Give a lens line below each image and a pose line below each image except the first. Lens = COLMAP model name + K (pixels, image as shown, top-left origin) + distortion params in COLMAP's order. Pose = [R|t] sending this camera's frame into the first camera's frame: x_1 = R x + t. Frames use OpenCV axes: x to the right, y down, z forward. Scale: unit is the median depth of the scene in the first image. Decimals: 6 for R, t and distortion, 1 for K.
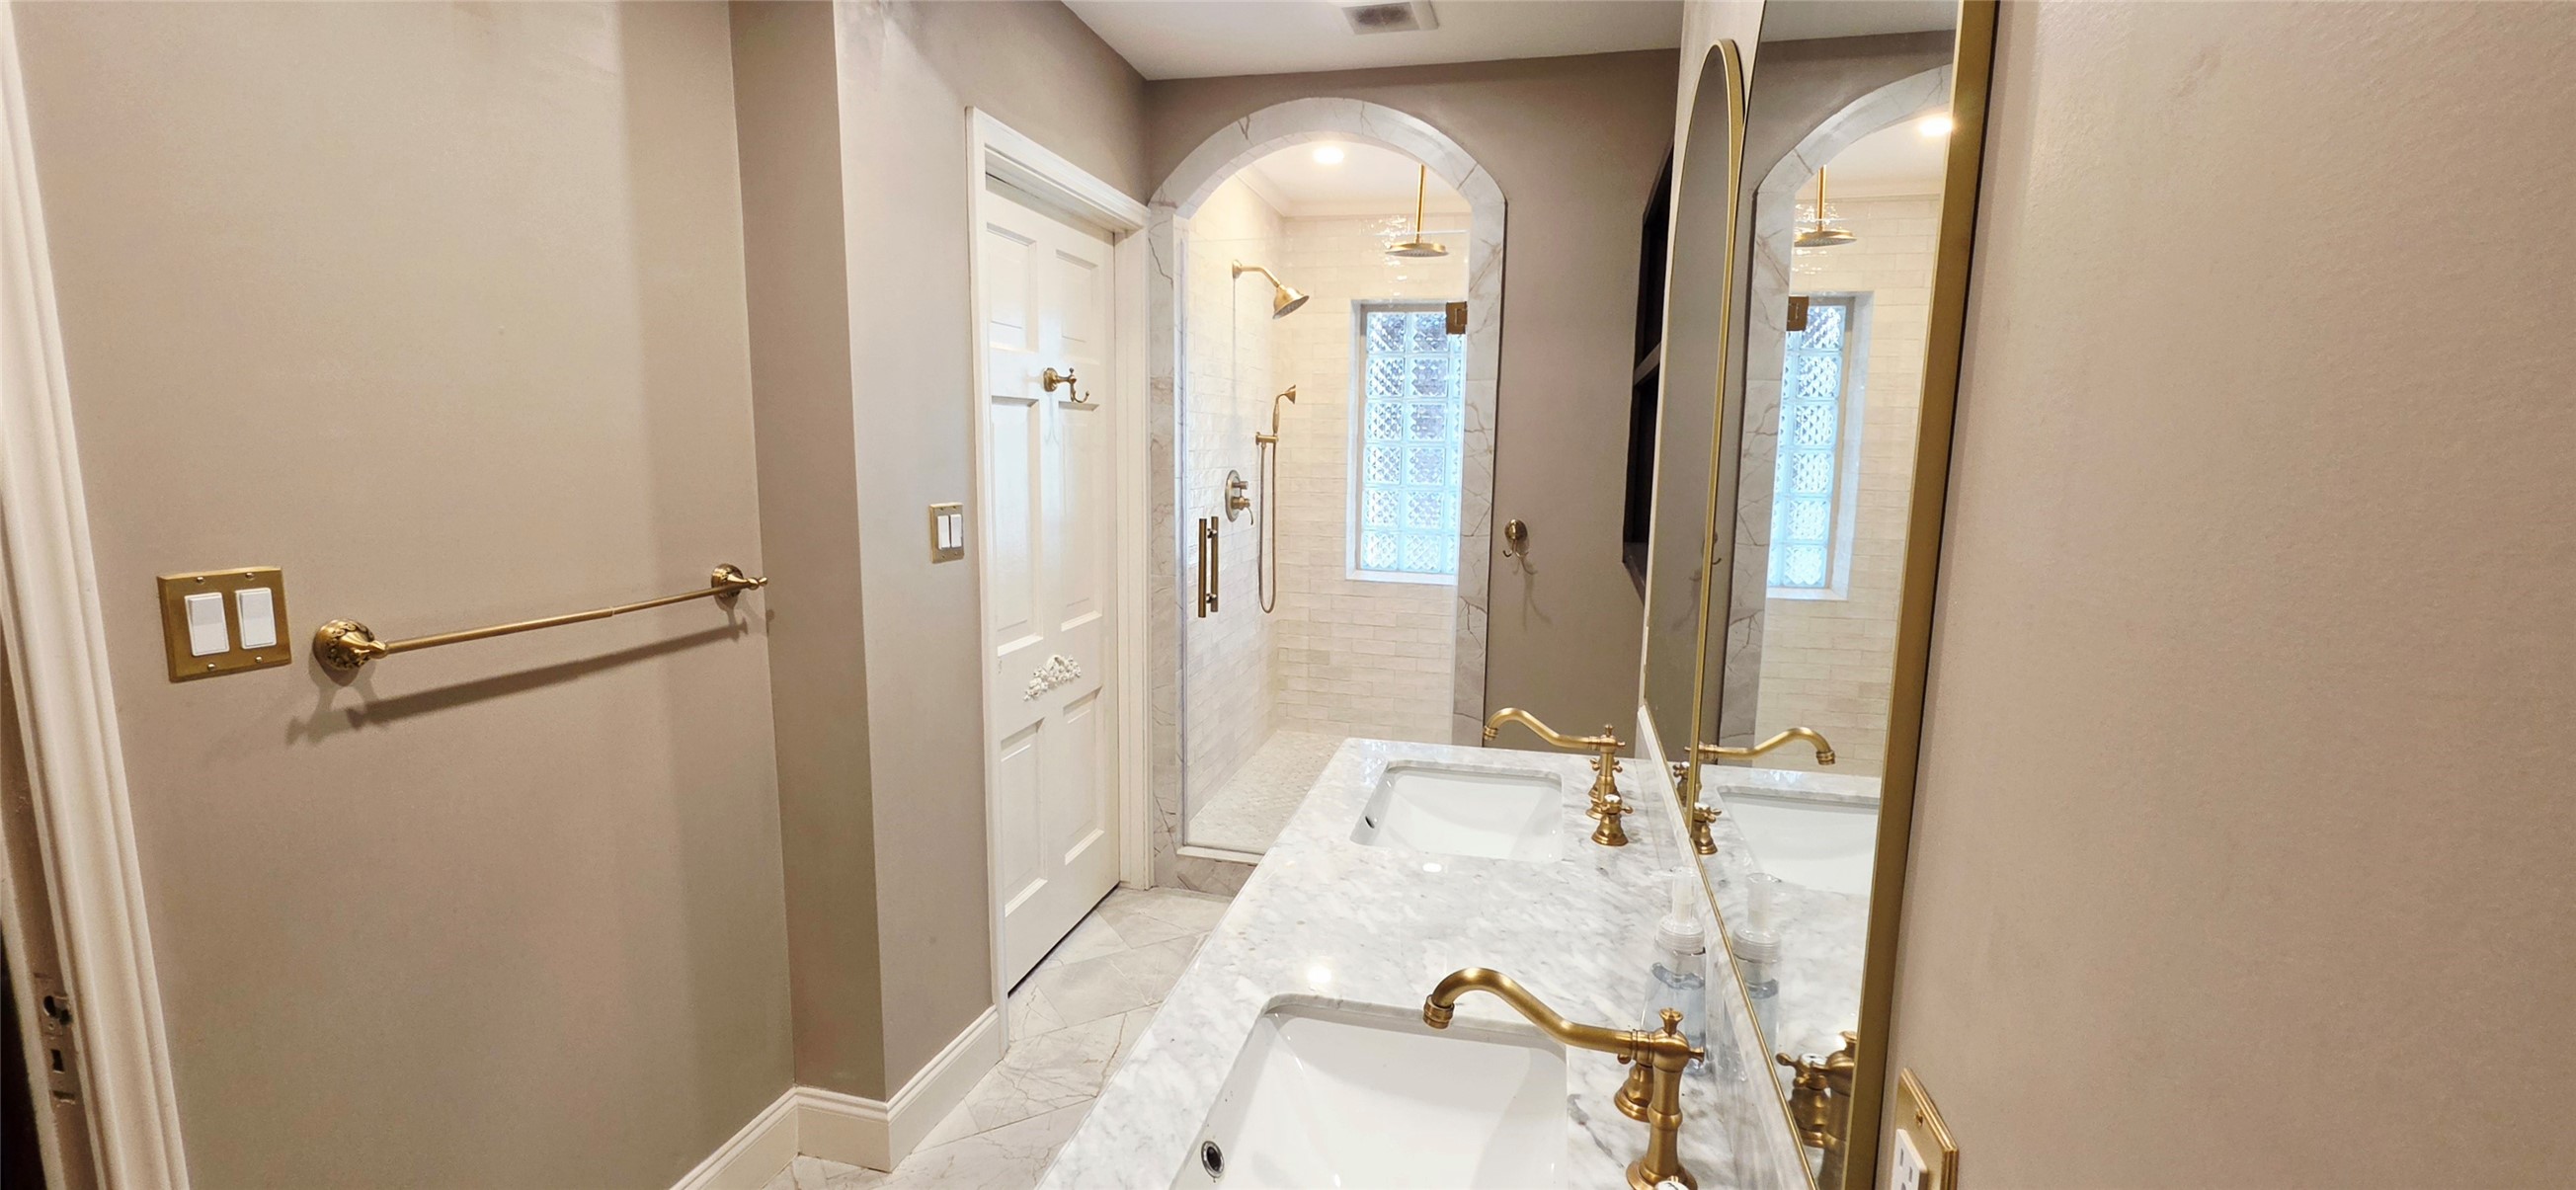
lens RADIAL K [[1086.0, 0, 1304.1], [0, 1086.0, 596.4], [0, 0, 1]] dist [-0.004931, -0.000185]
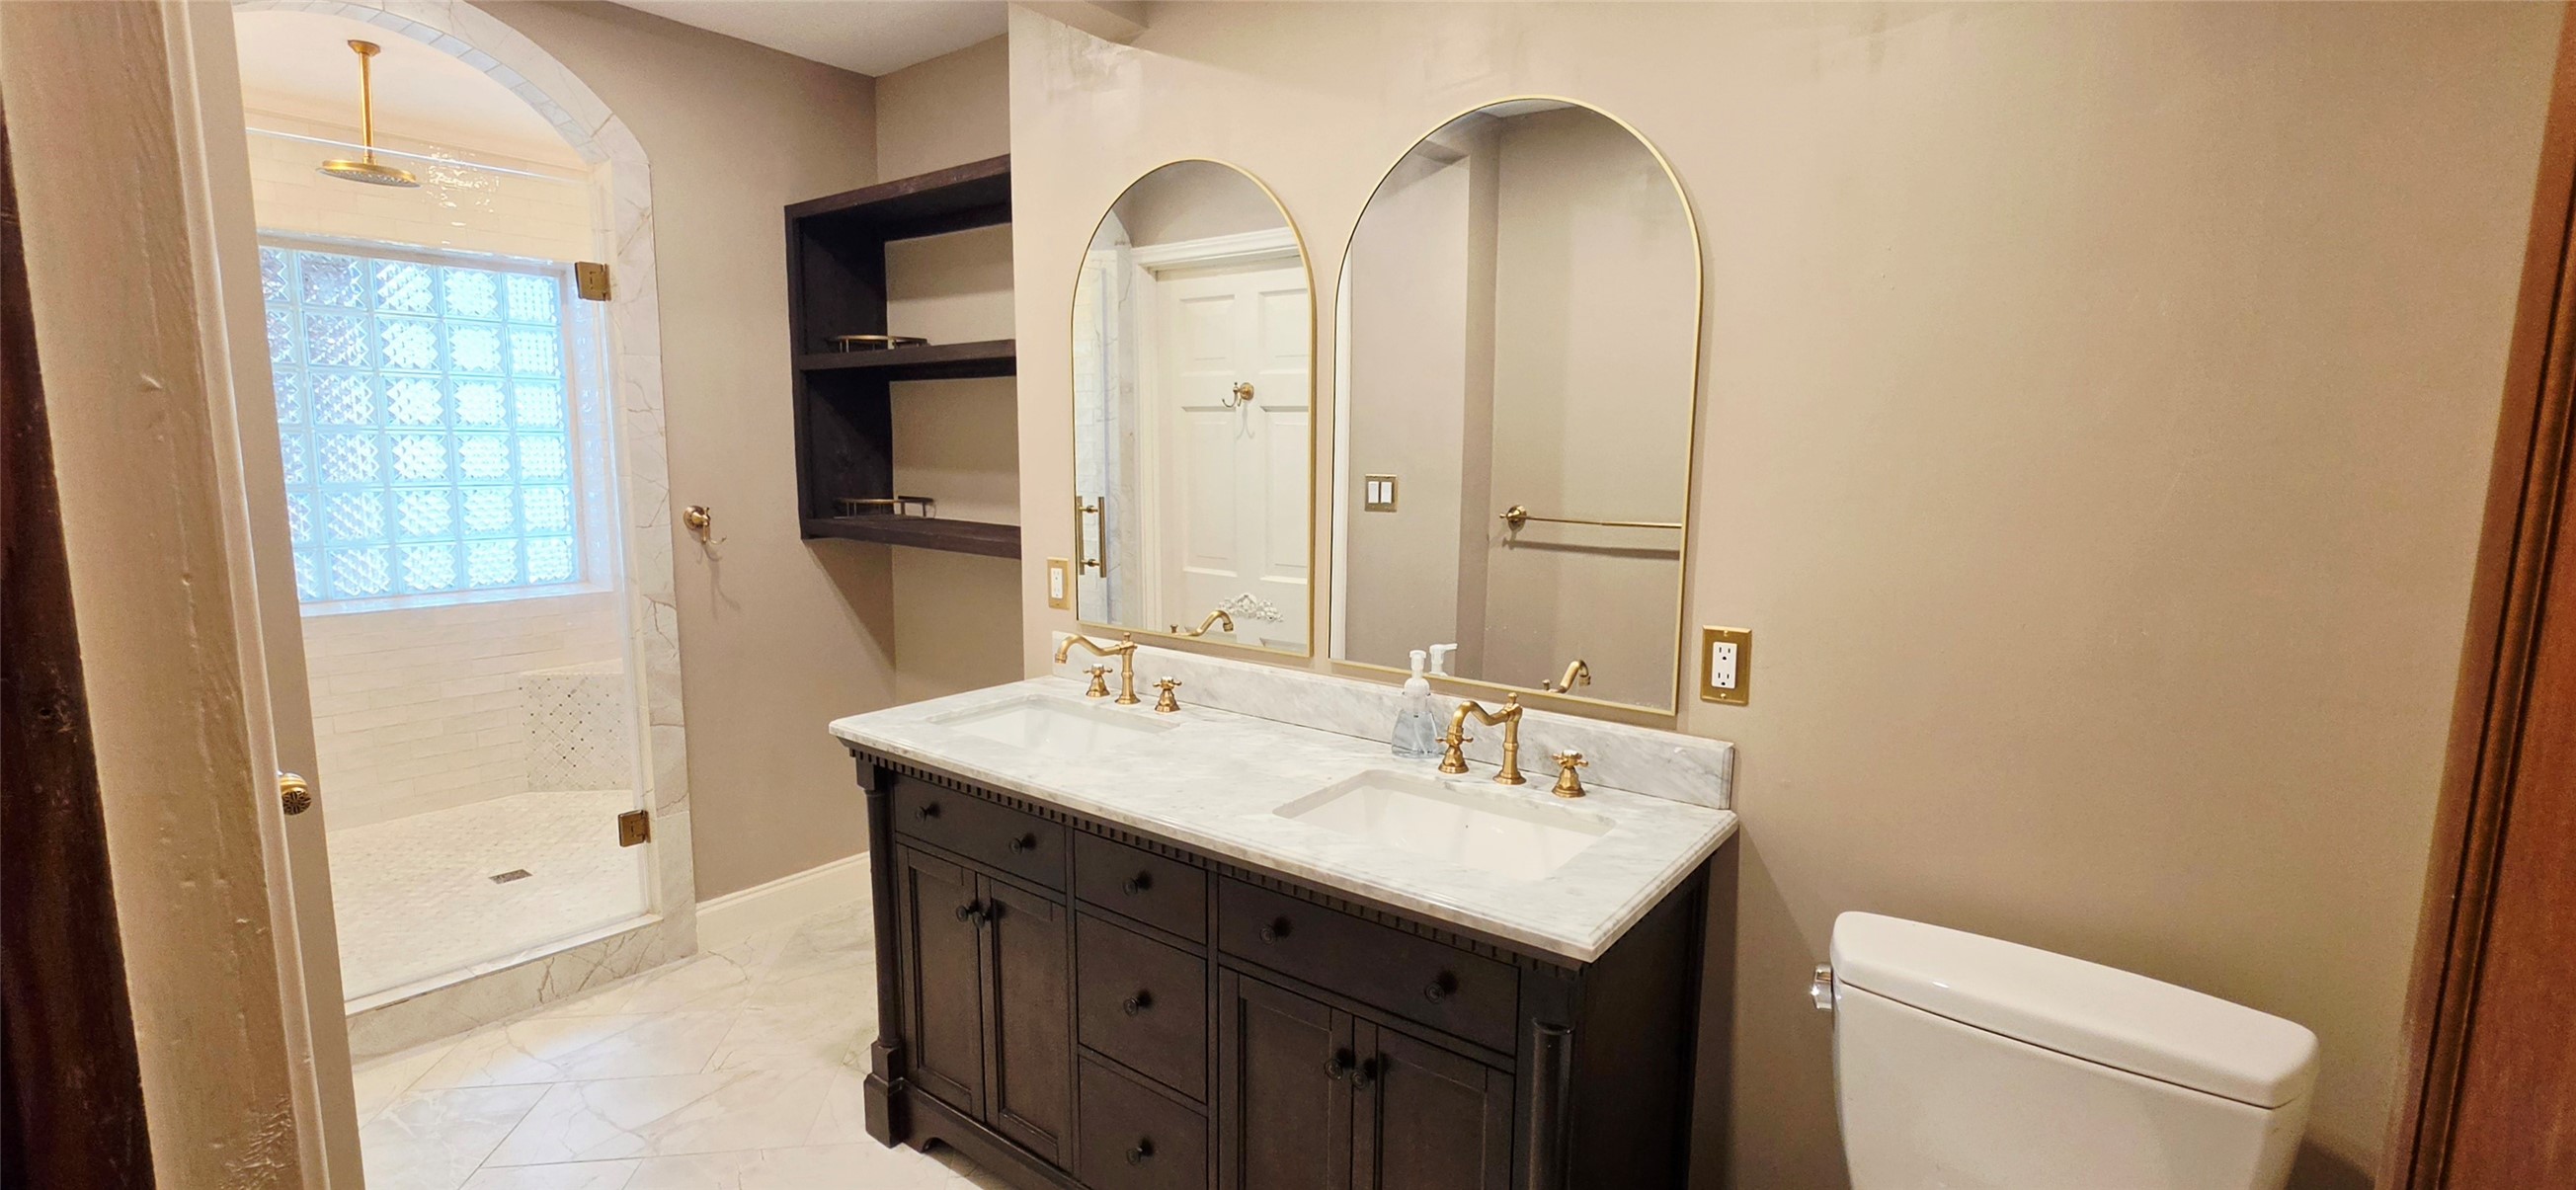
lens RADIAL K [[1136.5, 0, 1289.5], [0, 1136.5, 598.4], [0, 0, 1]] dist [-0.002613, 0.000118]
pose [[0.419708, -0.140547, 0.896711, -0.369544], [0.128857, 0.987159, 0.094412, -0.013329], [-0.898466, 0.075922, 0.432429, 0.086281]]
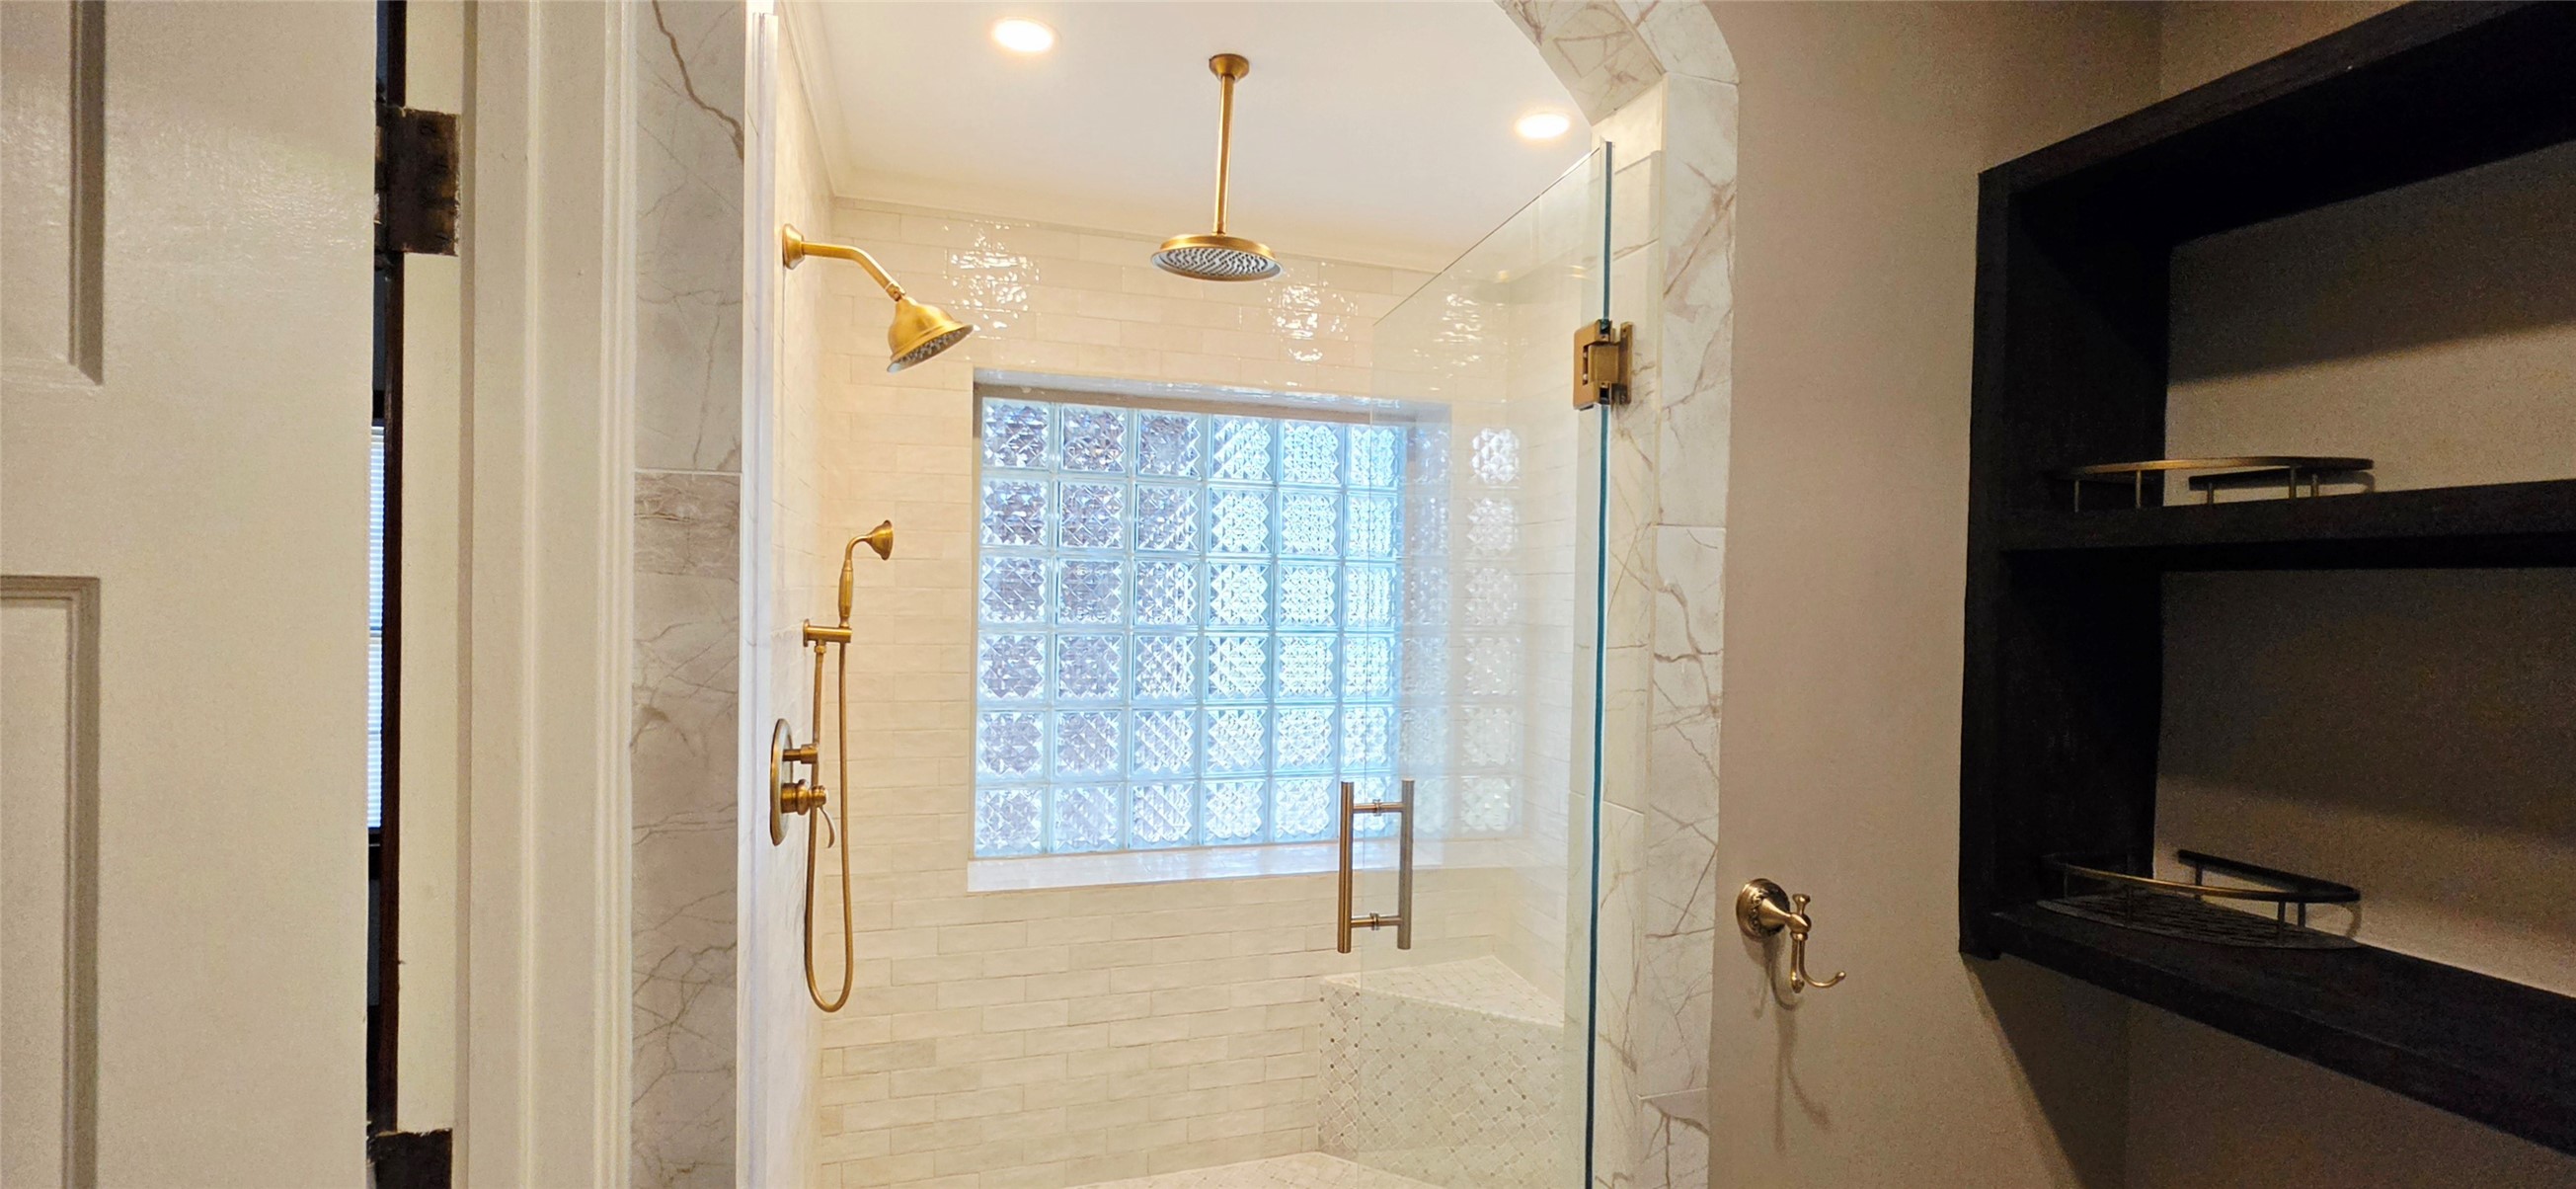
lens RADIAL K [[1086.2, 0, 1294.5], [0, 1086.2, 597.7], [0, 0, 1]] dist [-0.004931, -0.000185]
pose [[0.855831, -0.009229, 0.517173, -0.115283], [0.074412, 0.991637, -0.105443, -0.108595], [-0.511875, 0.128725, 0.849361, 0.563282]]
